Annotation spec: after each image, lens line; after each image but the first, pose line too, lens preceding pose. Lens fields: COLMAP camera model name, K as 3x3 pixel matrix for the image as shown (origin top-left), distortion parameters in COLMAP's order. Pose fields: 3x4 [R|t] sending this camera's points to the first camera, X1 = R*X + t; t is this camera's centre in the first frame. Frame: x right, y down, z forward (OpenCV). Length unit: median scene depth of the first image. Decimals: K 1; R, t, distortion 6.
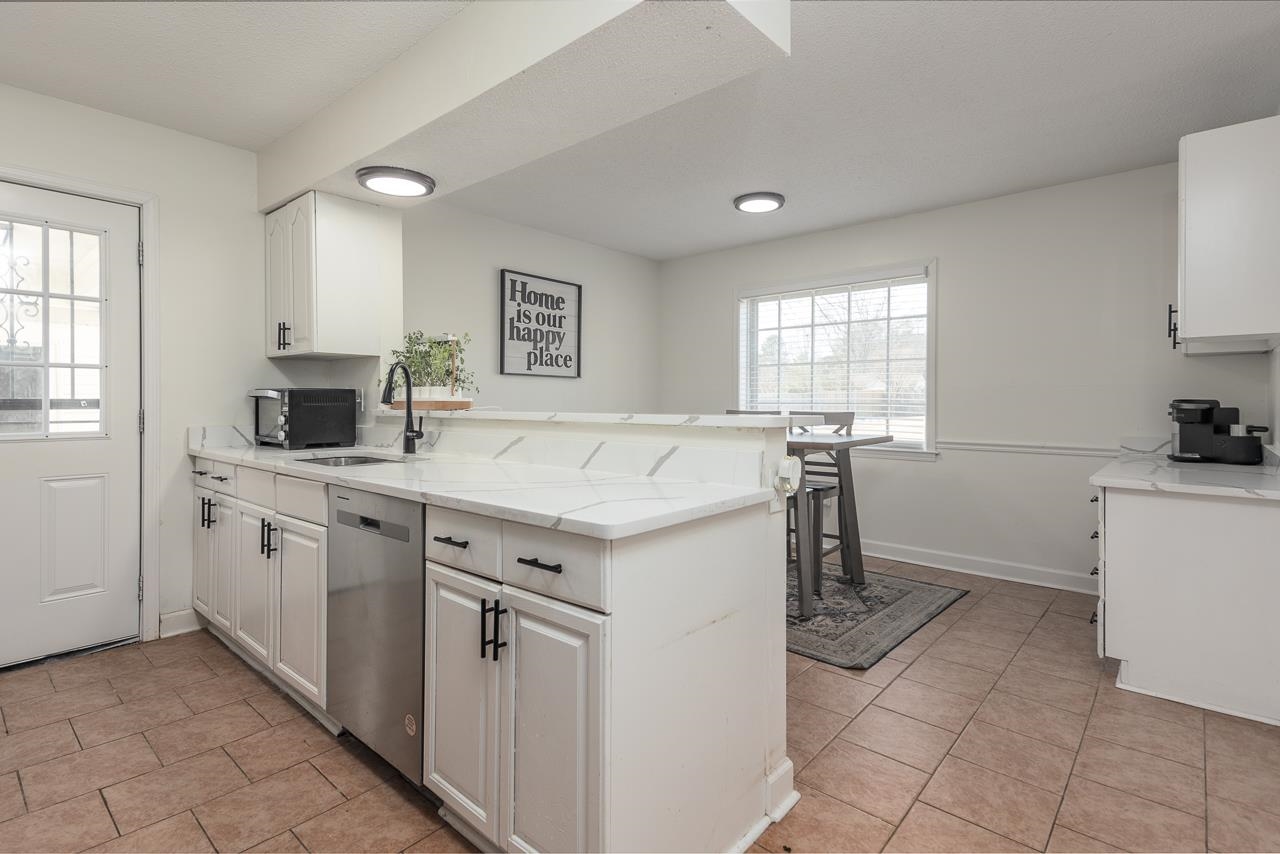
lens RADIAL K [[607.5, 0, 634.1], [0, 607.5, 400.8], [0, 0, 1]] dist [0.040485, -0.000228]
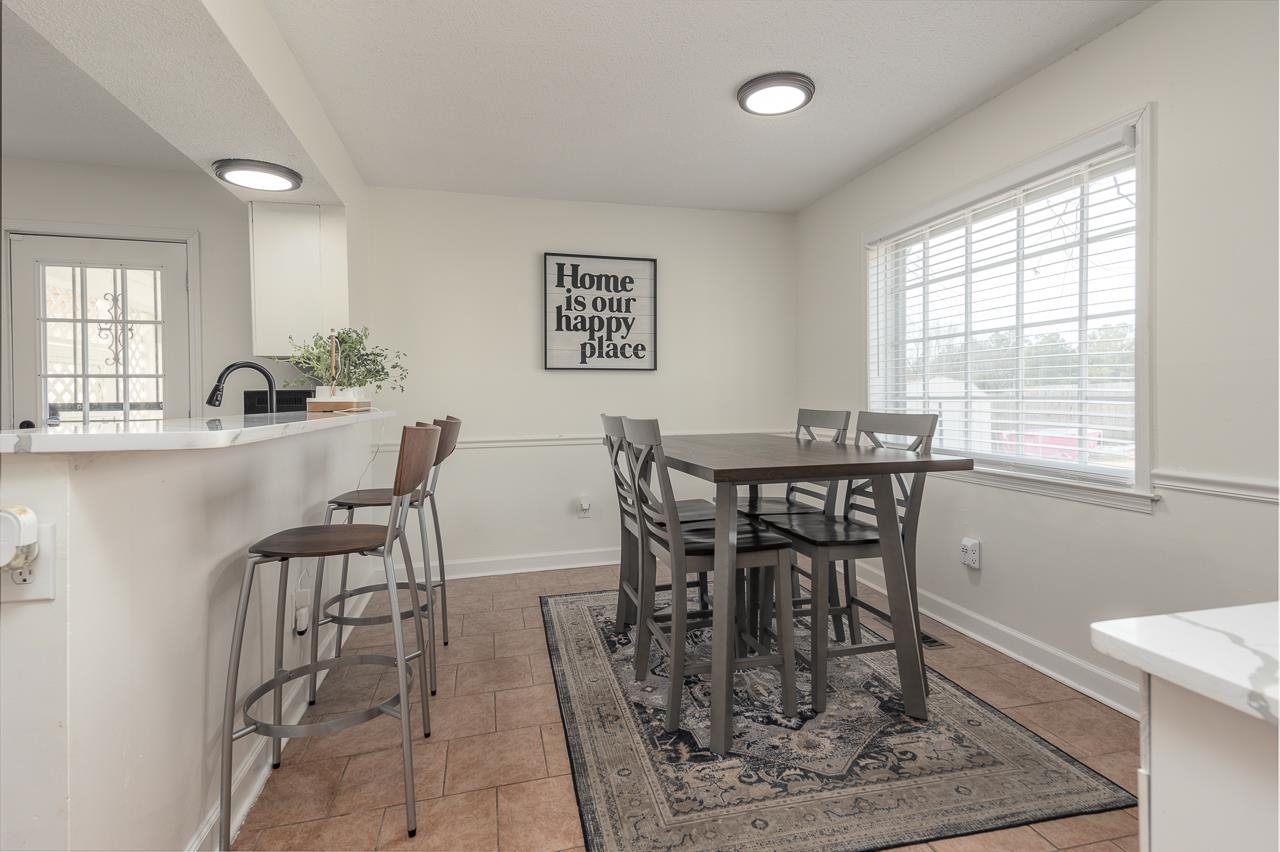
lens RADIAL K [[611.9, 0, 639.9], [0, 611.9, 393.9], [0, 0, 1]] dist [0.040221, -0.000139]
pose [[0.829088, -0.013045, -0.558966, 0.389573], [0.011927, 0.999913, -0.005645, -0.000442], [0.558991, -0.001986, 0.829171, 0.308837]]
